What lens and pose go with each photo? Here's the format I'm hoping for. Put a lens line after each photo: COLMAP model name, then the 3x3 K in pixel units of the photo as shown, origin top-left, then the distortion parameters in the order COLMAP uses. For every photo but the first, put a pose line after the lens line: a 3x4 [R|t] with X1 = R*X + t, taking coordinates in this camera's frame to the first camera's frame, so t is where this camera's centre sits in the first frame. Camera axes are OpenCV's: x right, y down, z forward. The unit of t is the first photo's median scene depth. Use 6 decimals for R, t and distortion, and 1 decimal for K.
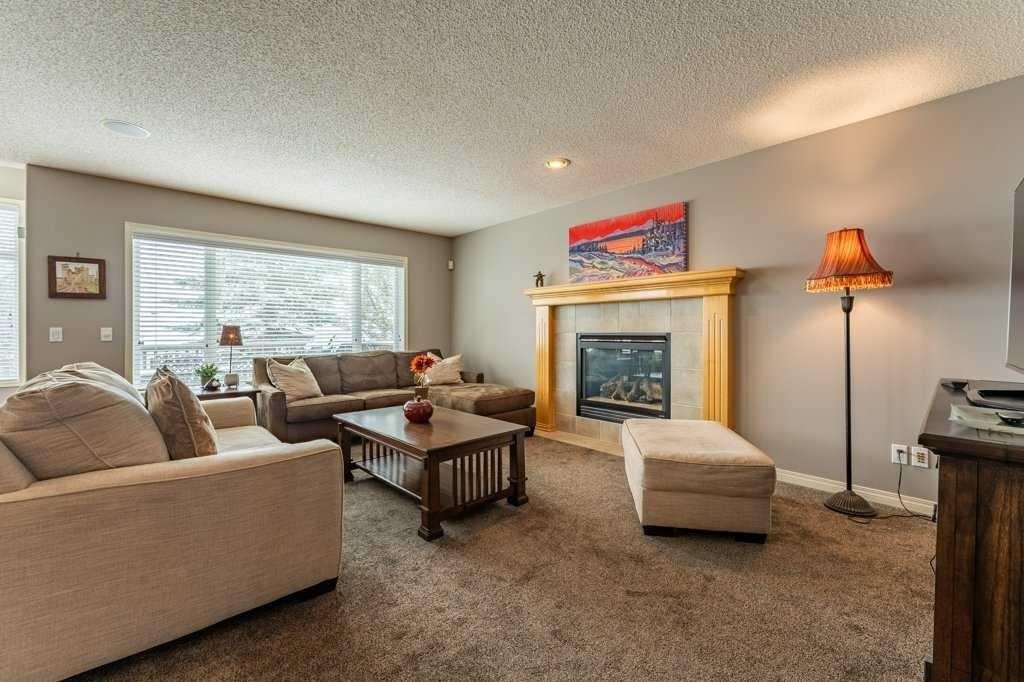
lens RADIAL K [[415.8, 0, 515.8], [0, 415.8, 326.9], [0, 0, 1]] dist [-0.000138, -0.000003]
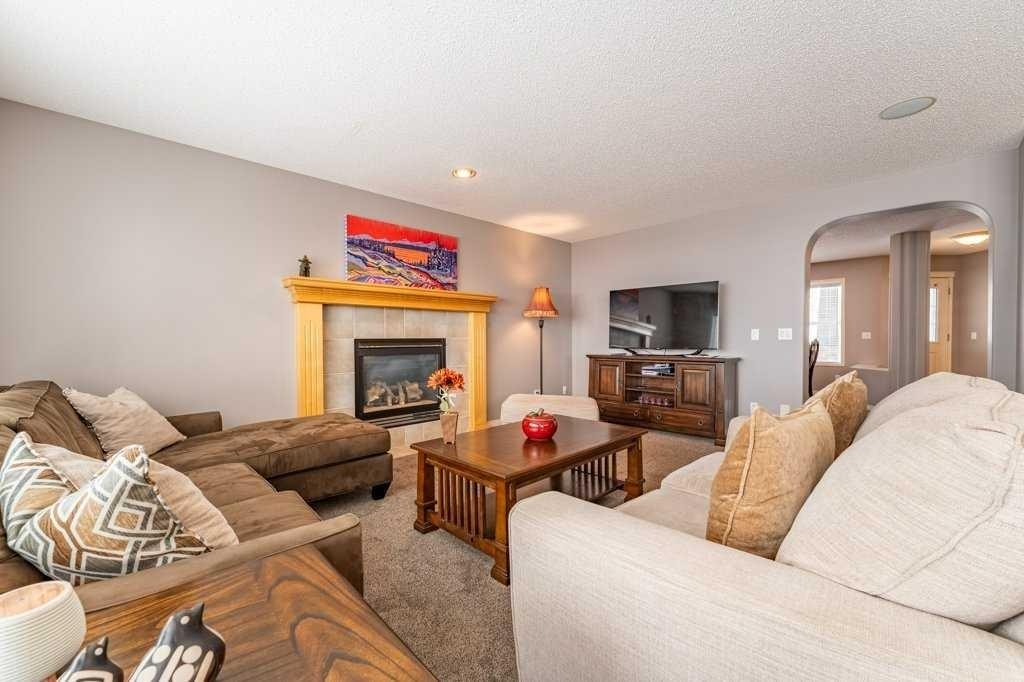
lens RADIAL K [[417.5, 0, 505.5], [0, 417.5, 346.2], [0, 0, 1]] dist [0.000718, 0.000078]
pose [[0.003701, -0.012739, 0.999912, -0.807880], [-0.005303, 0.999905, 0.012758, 0.020101], [-0.999979, -0.005350, 0.003633, 0.745948]]
